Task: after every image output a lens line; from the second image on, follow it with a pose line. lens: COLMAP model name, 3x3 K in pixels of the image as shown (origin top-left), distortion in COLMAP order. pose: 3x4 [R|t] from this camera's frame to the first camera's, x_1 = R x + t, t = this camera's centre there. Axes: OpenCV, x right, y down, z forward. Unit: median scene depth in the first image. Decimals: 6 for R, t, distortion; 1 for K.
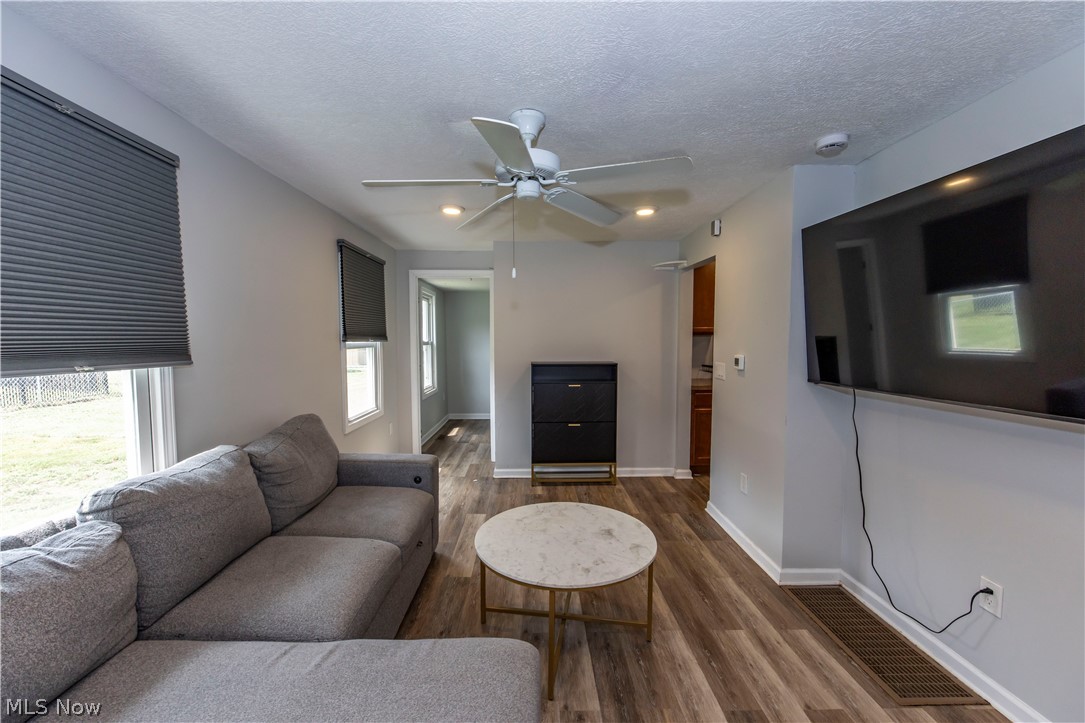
lens RADIAL K [[431.8, 0, 541.2], [0, 431.8, 368.3], [0, 0, 1]] dist [-0.001774, 0.001022]
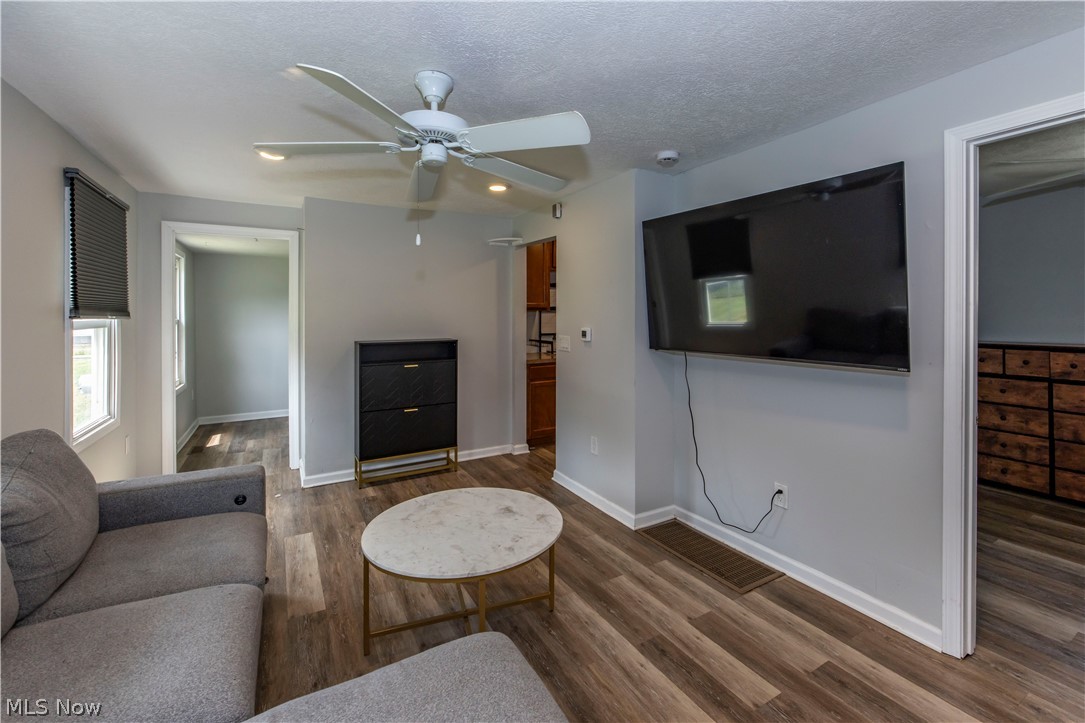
lens RADIAL K [[469.9, 0, 546.4], [0, 469.9, 322.8], [0, 0, 1]] dist [0.000181, 0.001043]
pose [[0.872465, -0.010205, 0.488570, -0.186884], [0.037333, 0.998252, -0.045817, 0.006259], [-0.487248, 0.058213, 0.871321, 0.005832]]
